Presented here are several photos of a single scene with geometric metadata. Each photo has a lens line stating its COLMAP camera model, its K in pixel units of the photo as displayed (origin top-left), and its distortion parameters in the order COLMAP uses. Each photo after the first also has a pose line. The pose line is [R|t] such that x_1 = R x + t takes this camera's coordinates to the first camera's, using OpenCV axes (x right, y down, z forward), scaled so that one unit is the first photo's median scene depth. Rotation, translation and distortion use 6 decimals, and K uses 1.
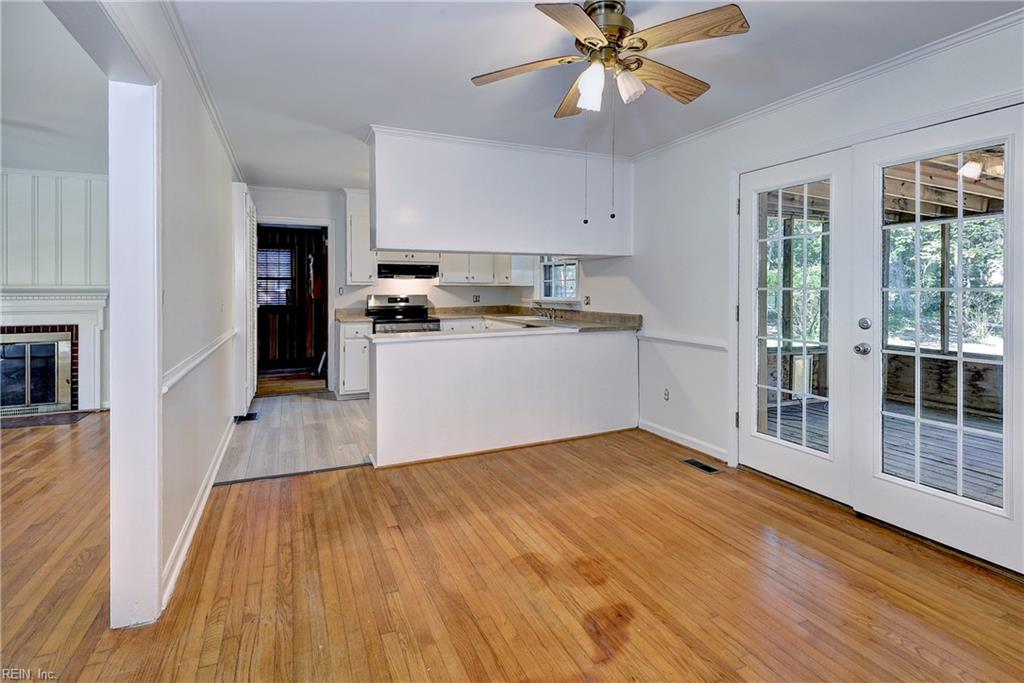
lens RADIAL K [[481.6, 0, 511.9], [0, 481.6, 290.4], [0, 0, 1]] dist [-0.000118, -0.000986]
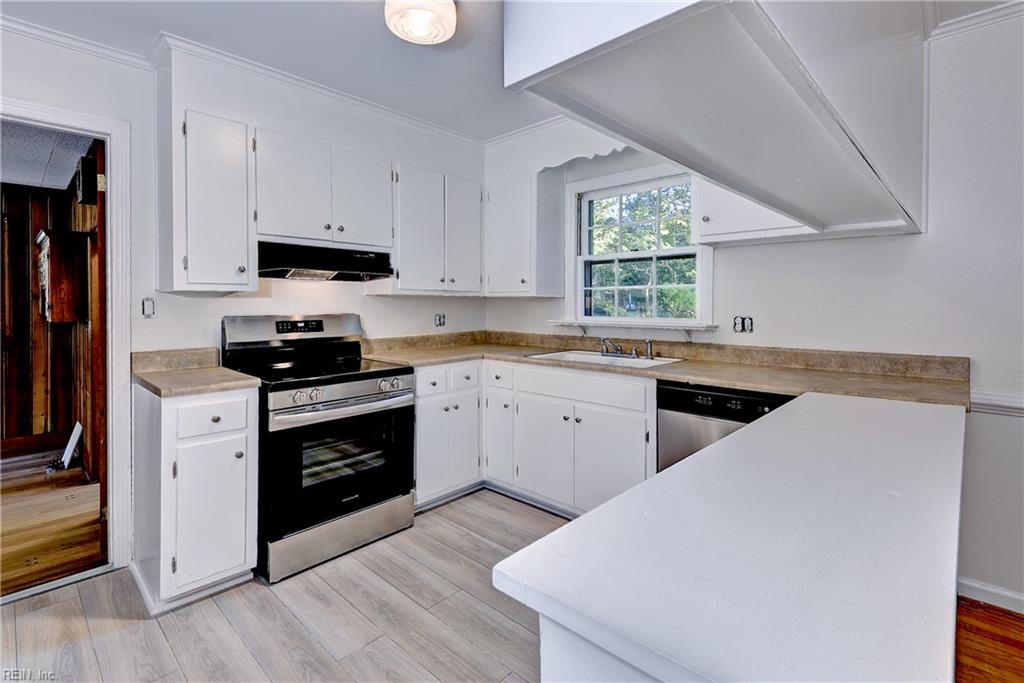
lens RADIAL K [[476.2, 0, 511.2], [0, 476.2, 310.7], [0, 0, 1]] dist [0.022984, -0.000383]
pose [[0.930329, -0.005115, 0.366689, -0.320432], [-0.000010, 0.999902, 0.013972, -0.001453], [-0.366725, -0.013002, 0.930239, 0.748848]]
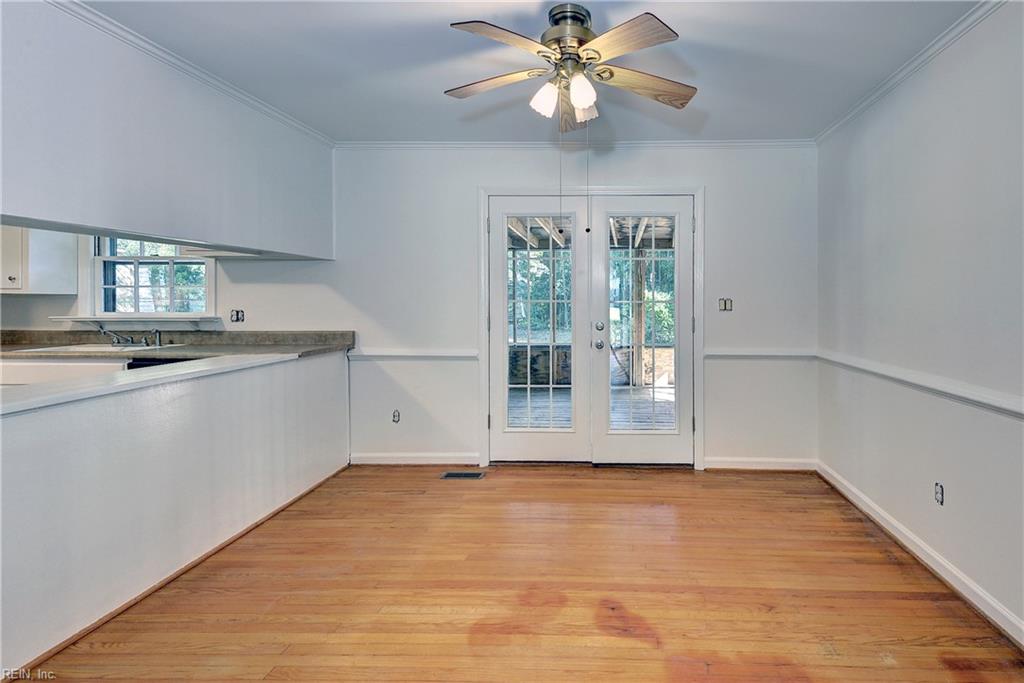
lens RADIAL K [[483.5, 0, 604.5], [0, 483.5, 303.6], [0, 0, 1]] dist [0.013534, -0.001128]
pose [[0.448620, -0.004286, 0.893712, -0.299928], [-0.000442, 0.999987, 0.005018, -0.001846], [-0.893722, -0.002646, 0.448613, 0.217154]]
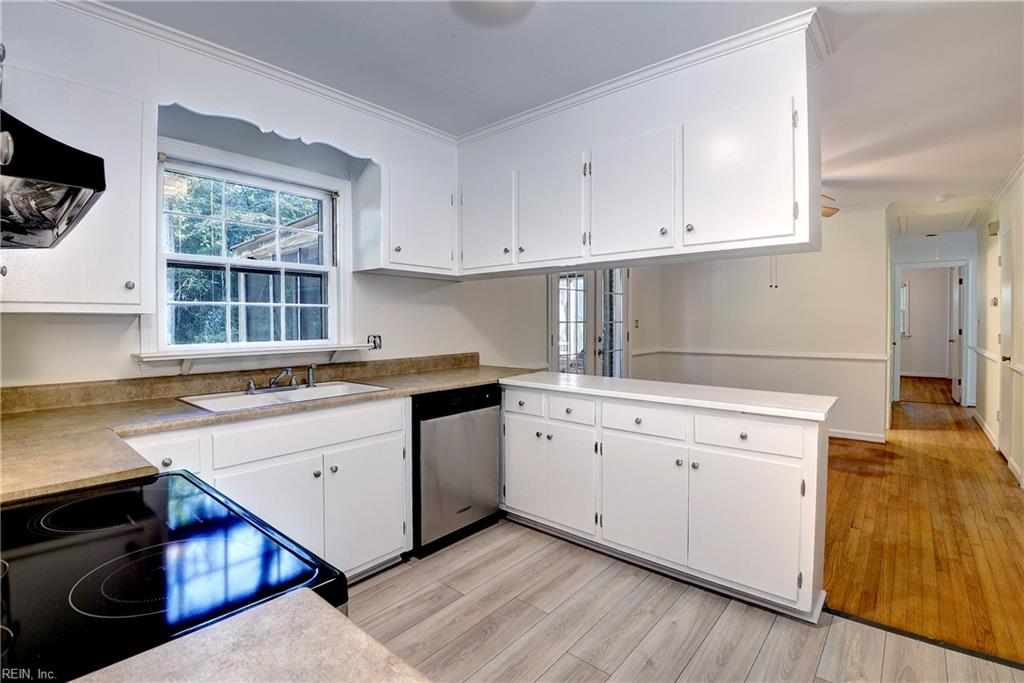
lens RADIAL K [[468.3, 0, 524.0], [0, 468.3, 328.9], [0, 0, 1]] dist [-0.042730, -0.000270]
pose [[-0.424379, -0.012929, 0.905393, -0.538998], [0.006080, 0.999835, 0.017127, -0.004951], [-0.905464, 0.012773, -0.424230, 1.324104]]
